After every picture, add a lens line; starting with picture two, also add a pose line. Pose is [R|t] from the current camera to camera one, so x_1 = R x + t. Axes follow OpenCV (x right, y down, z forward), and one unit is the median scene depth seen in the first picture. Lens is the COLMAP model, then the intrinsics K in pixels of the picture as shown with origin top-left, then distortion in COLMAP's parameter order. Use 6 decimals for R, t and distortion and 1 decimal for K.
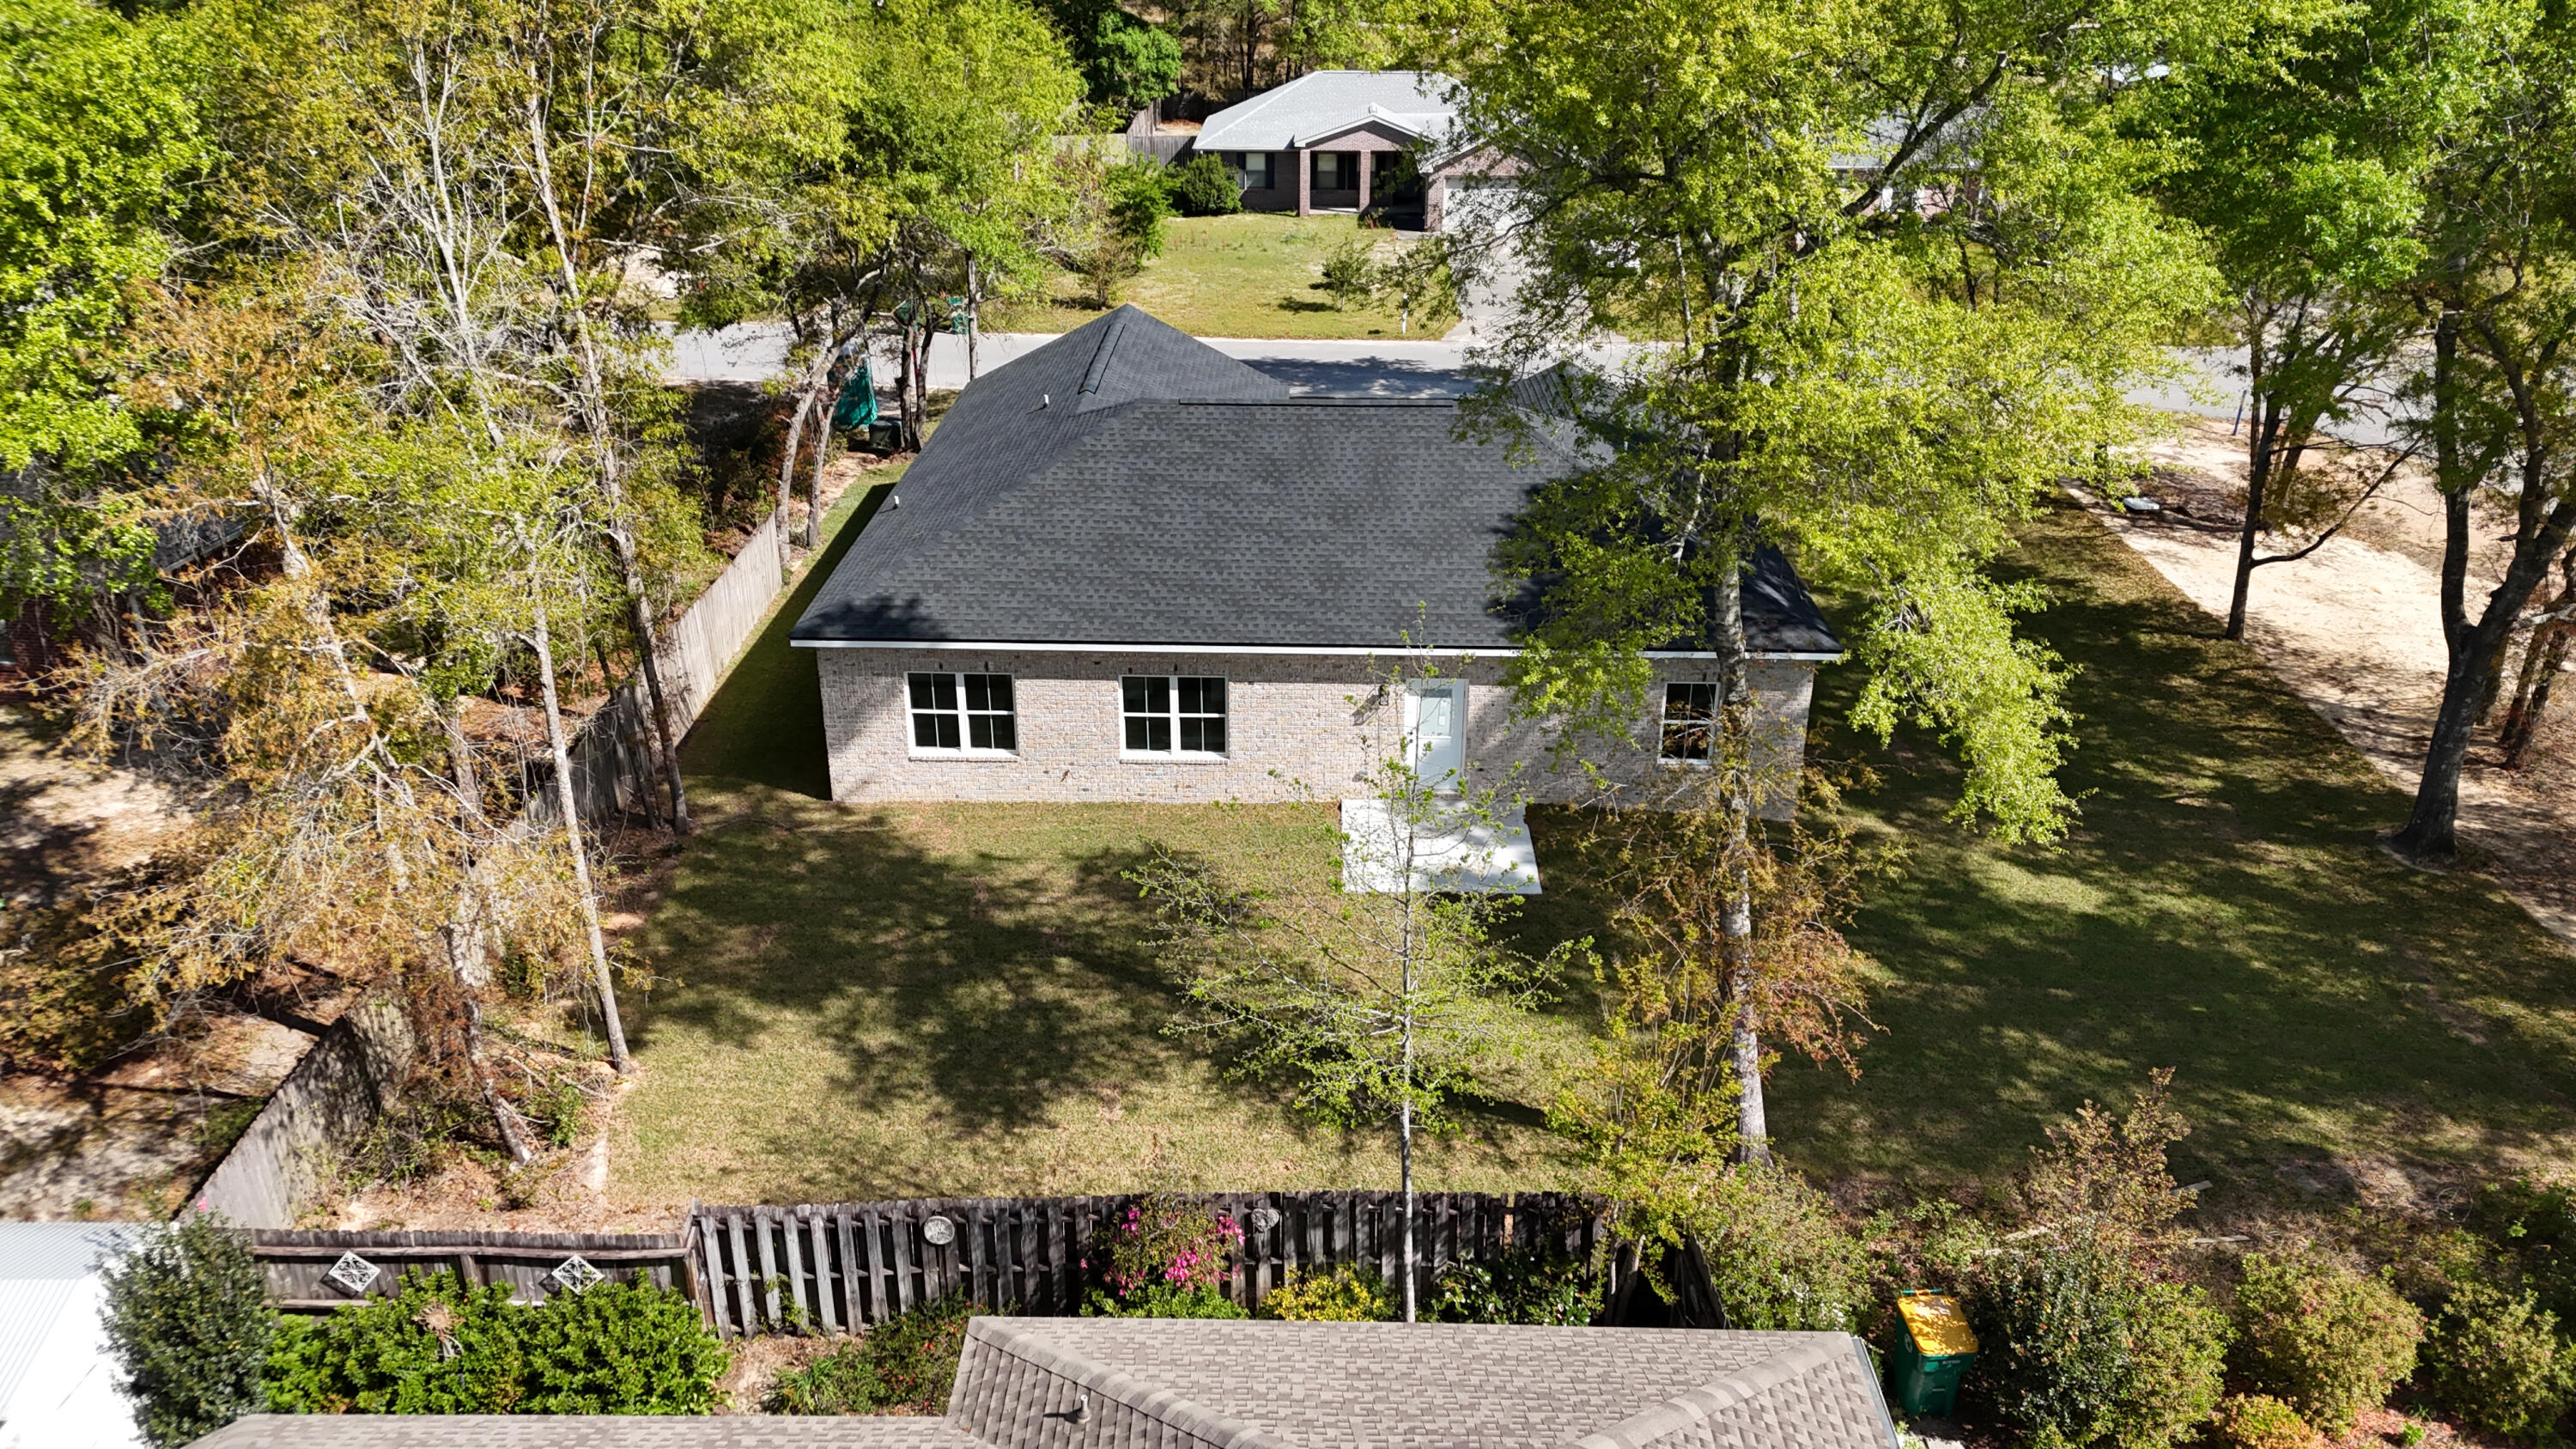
lens RADIAL K [[1903.7, 0, 1288.0], [0, 1903.7, 724.5], [0, 0, 1]] dist [0.038269, -0.000429]
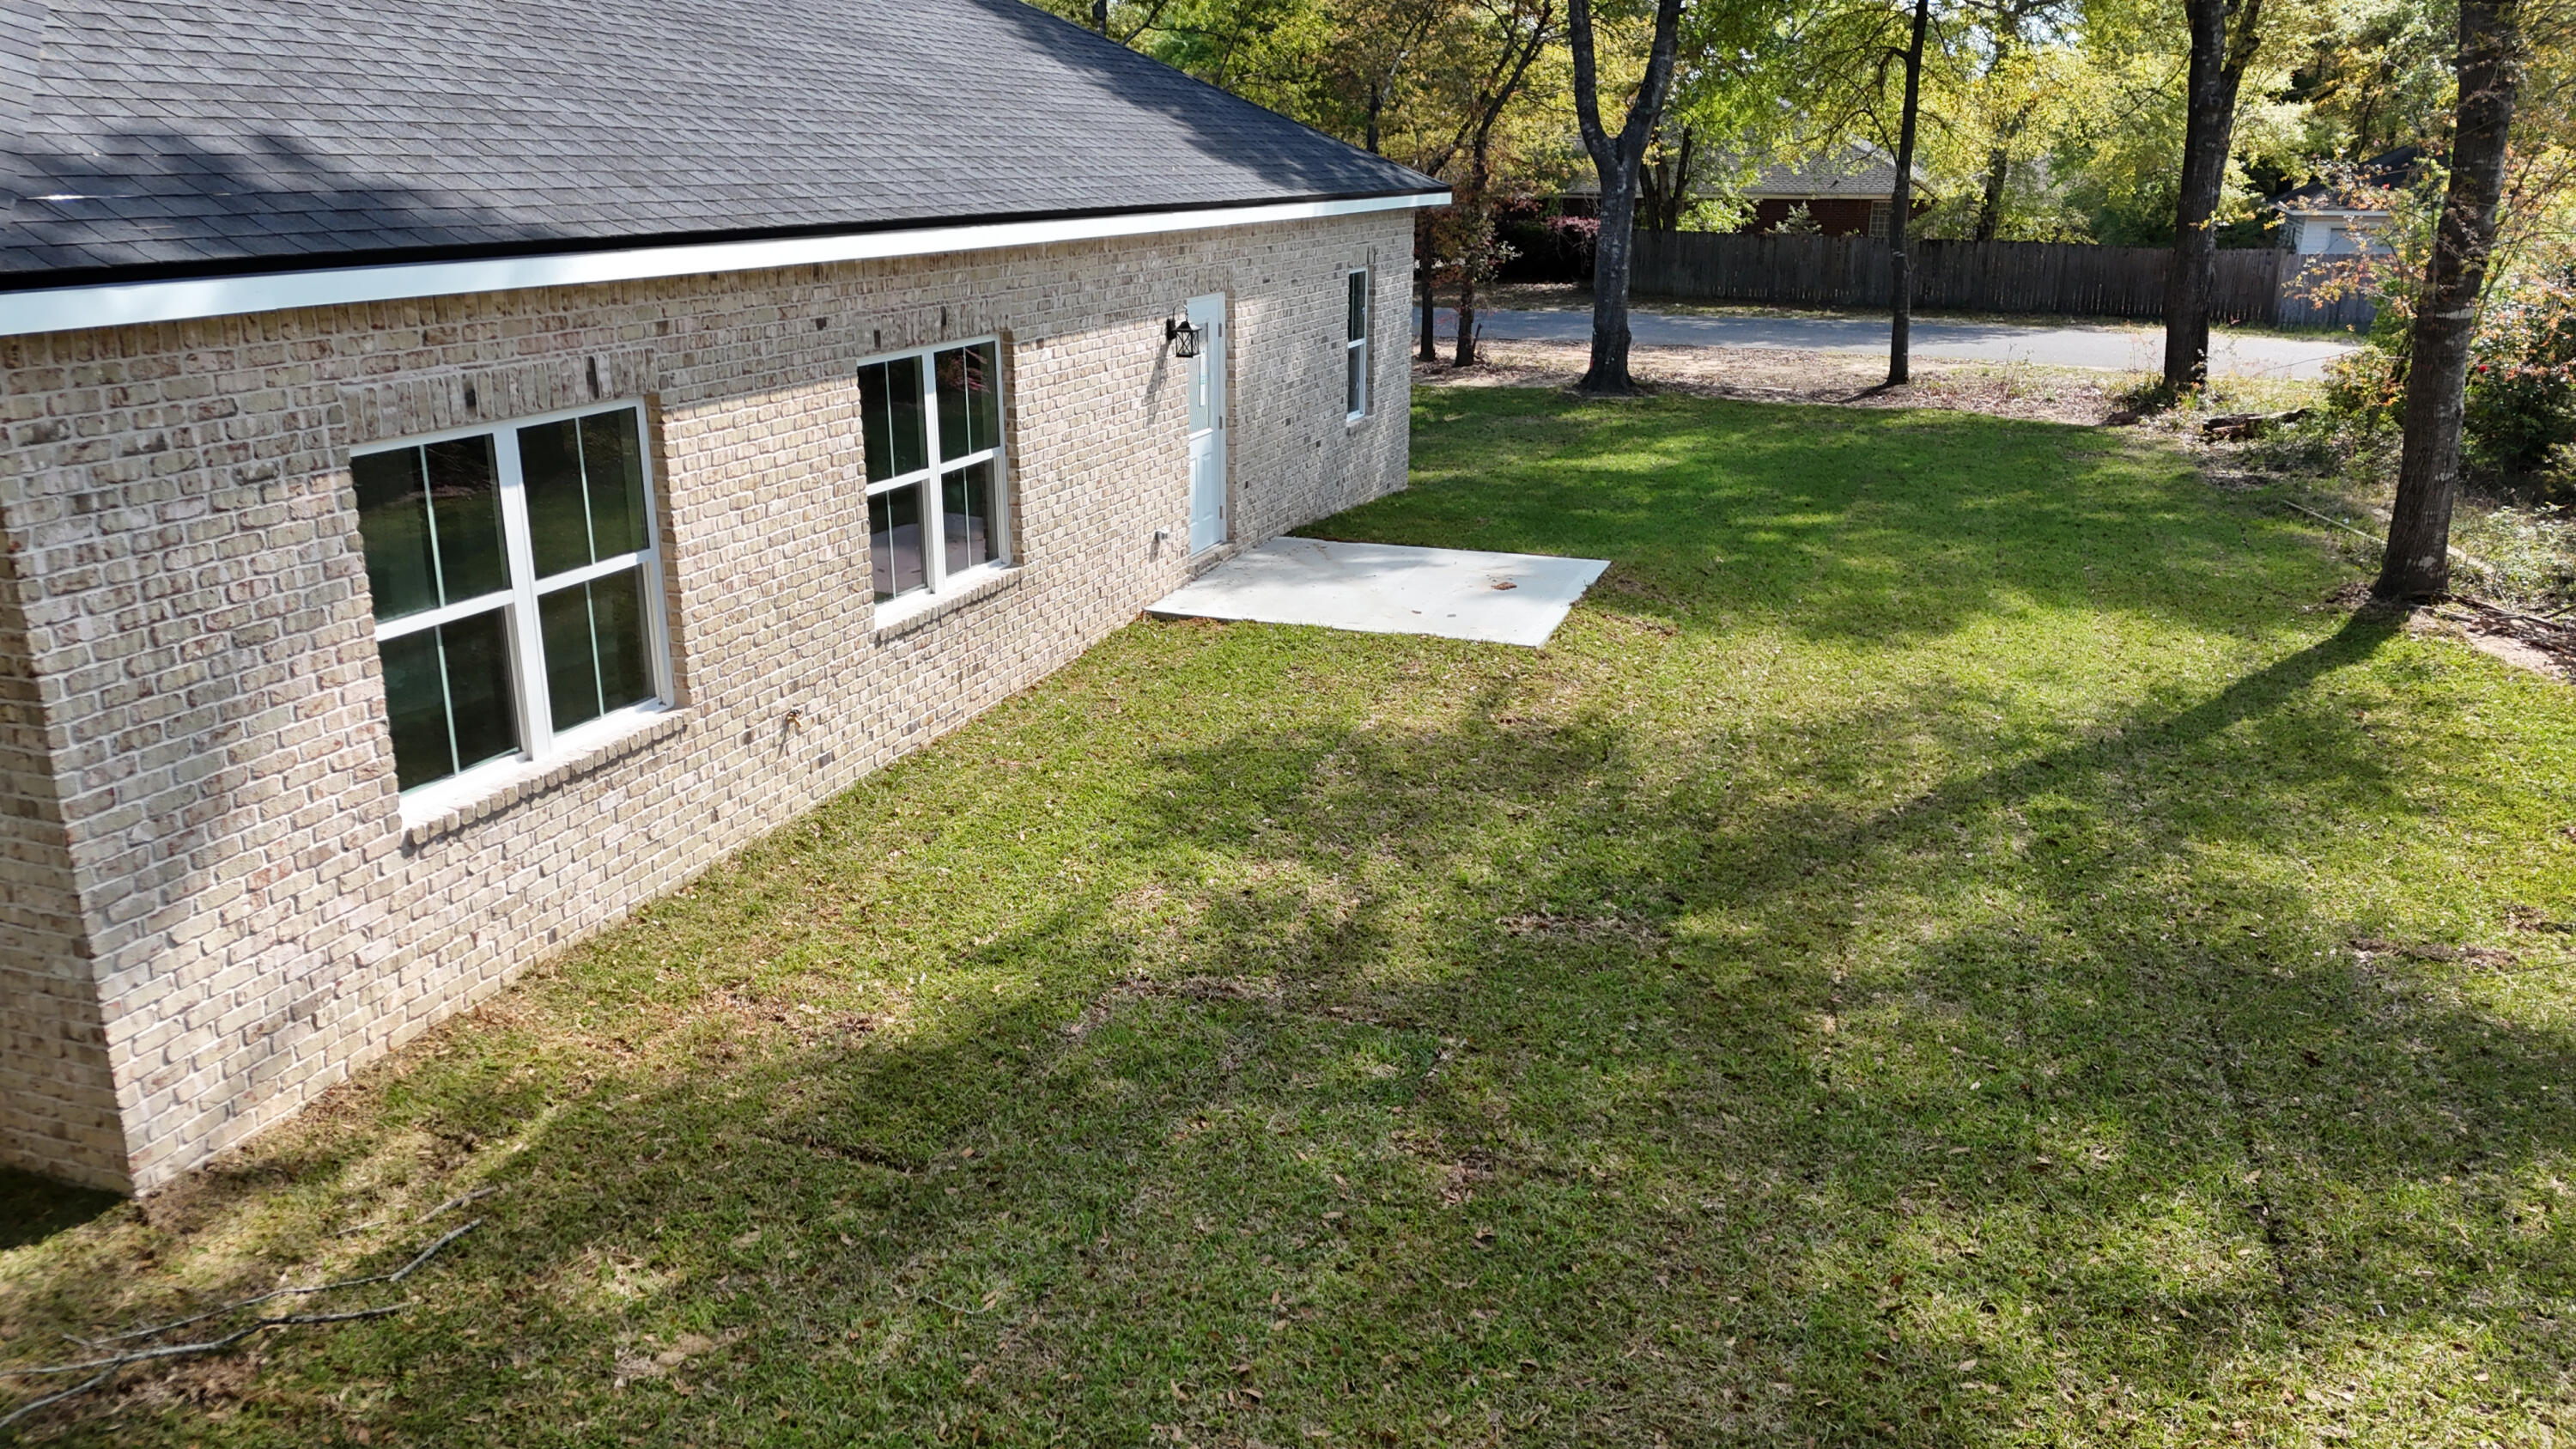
lens RADIAL K [[1903.7, 0, 1288.0], [0, 1903.7, 724.5], [0, 0, 1]] dist [0.038269, -0.000429]
pose [[0.280184, -0.264554, 0.922772, -0.392956], [0.391383, 0.909232, 0.141836, 0.014006], [-0.876537, 0.321417, 0.358294, 0.831644]]
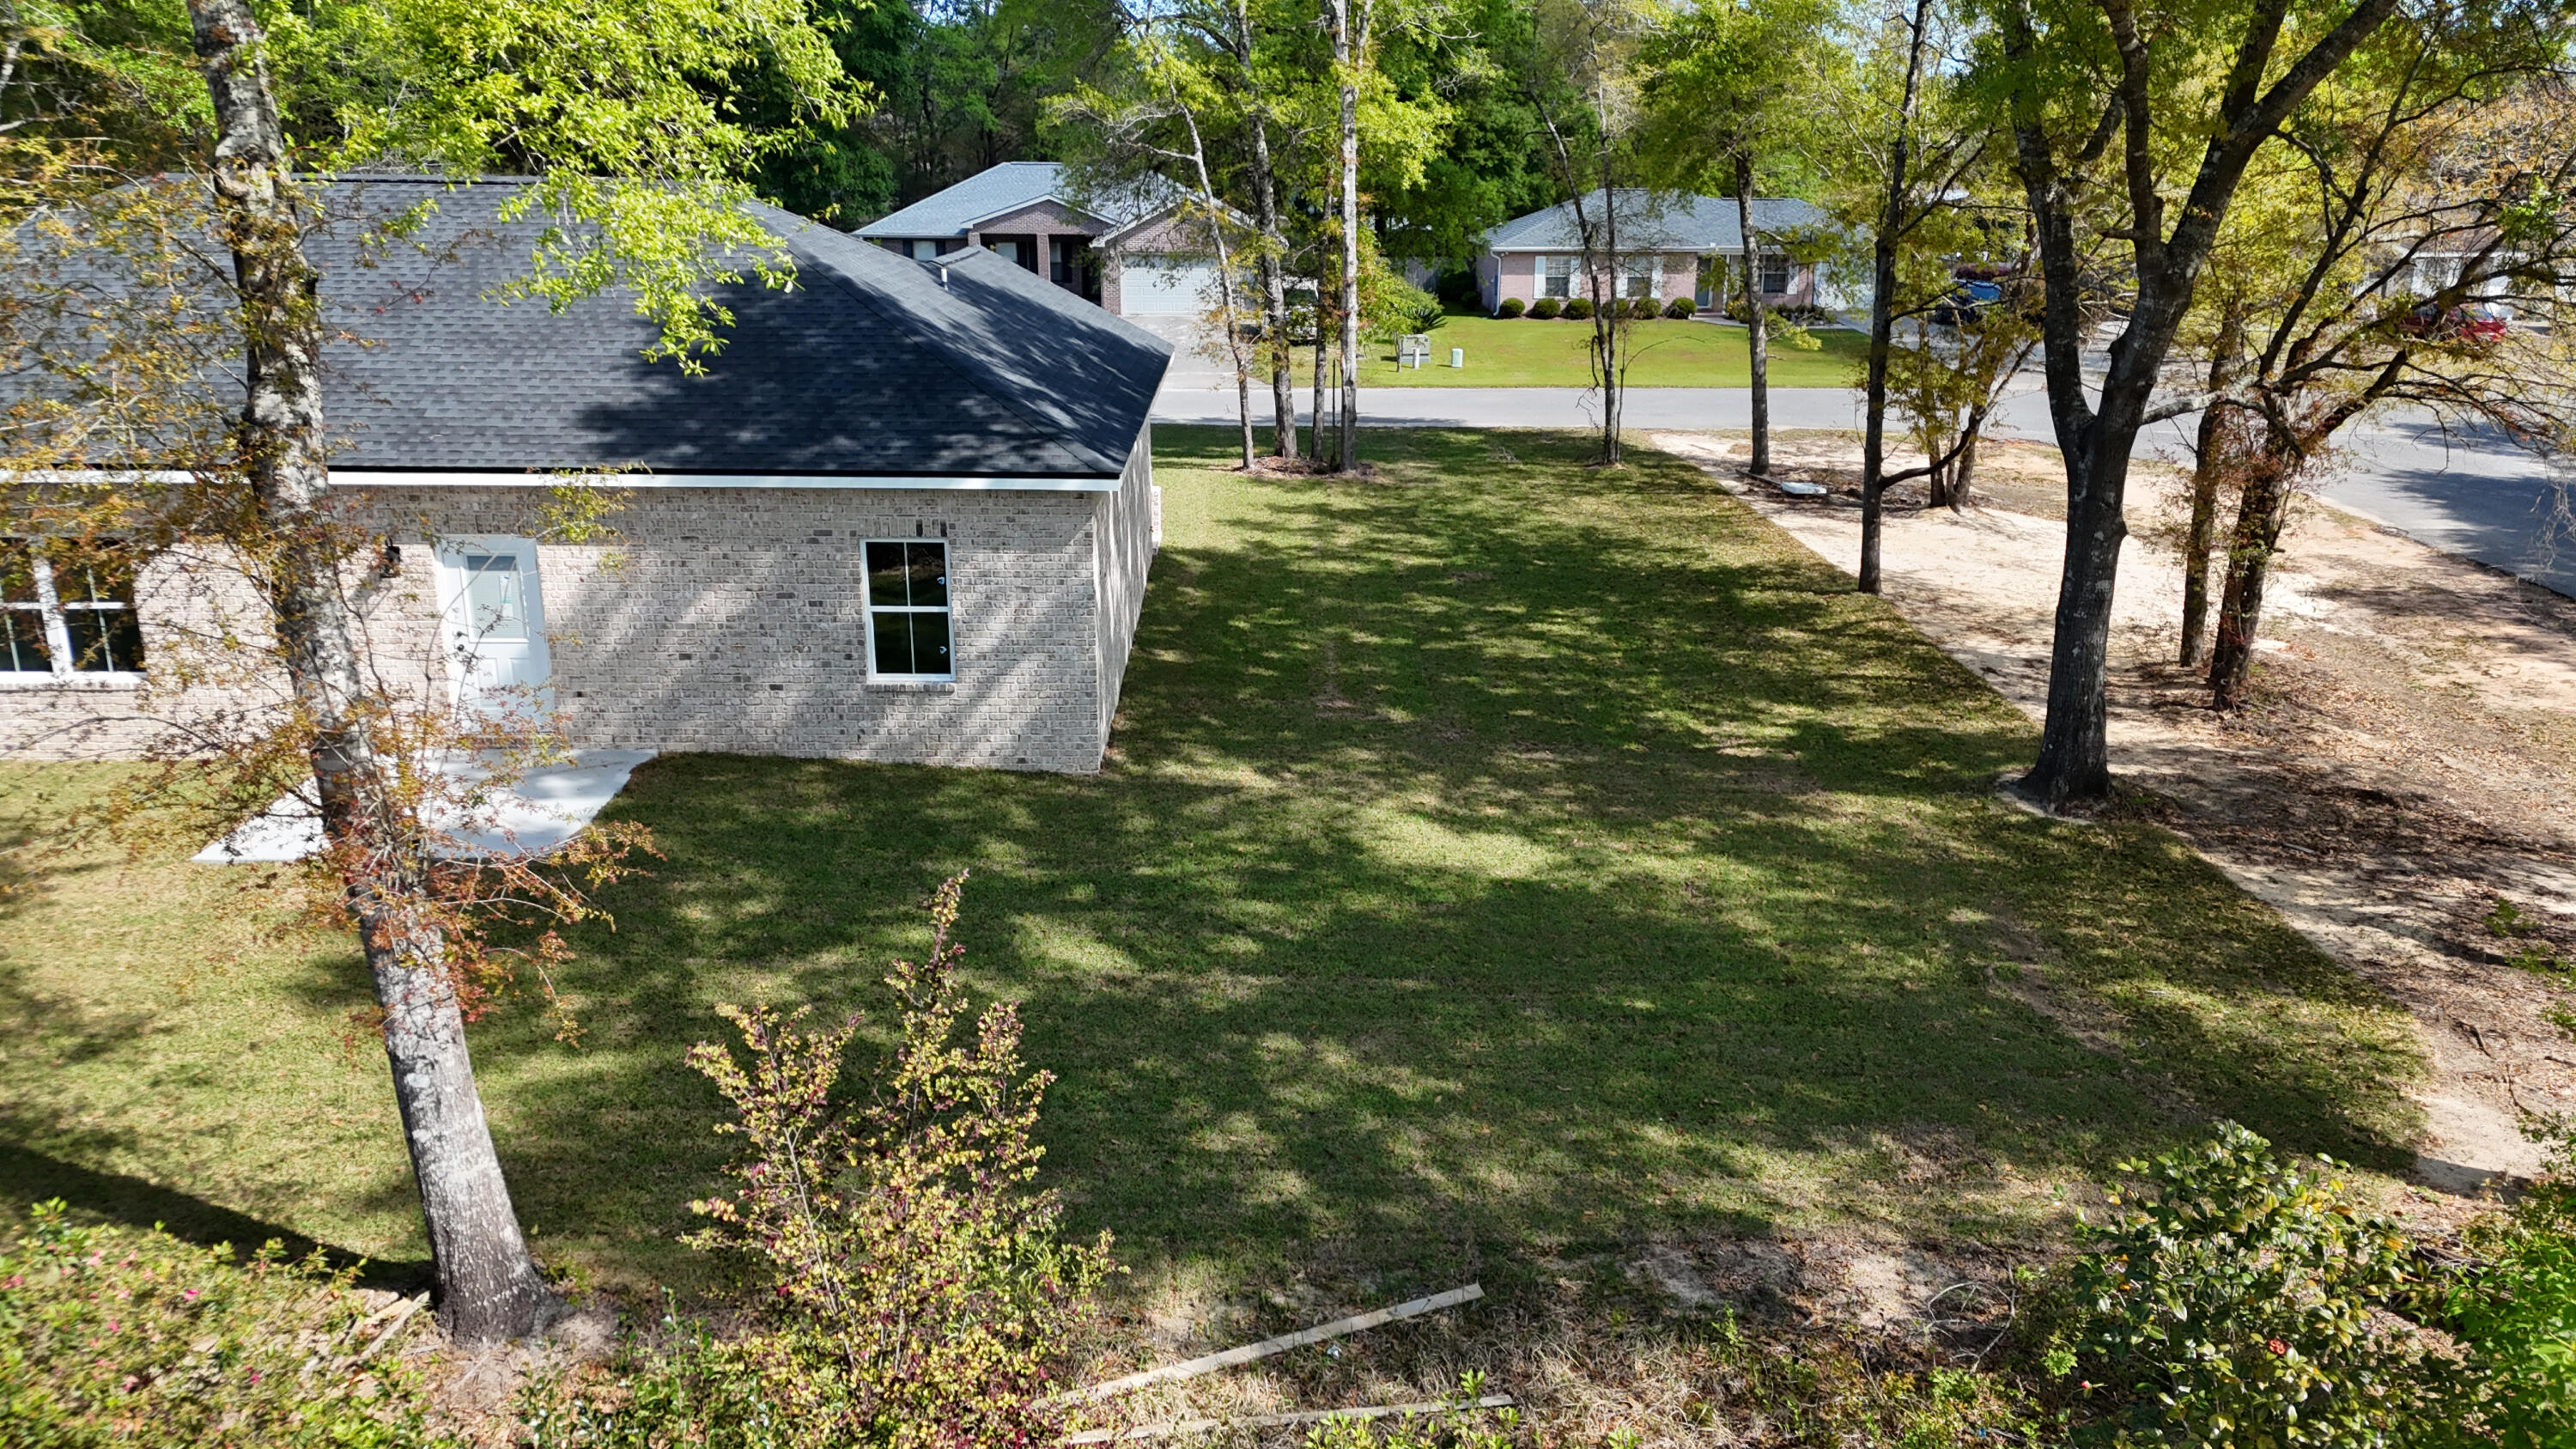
lens RADIAL K [[1823.2, 0, 1249.2], [0, 1823.2, 718.0], [0, 0, 1]] dist [0.068952, -0.000807]
pose [[0.999459, -0.023076, 0.023418, 0.305556], [0.025815, 0.991904, -0.124334, 0.113428], [-0.020359, 0.124872, 0.991964, 0.394632]]
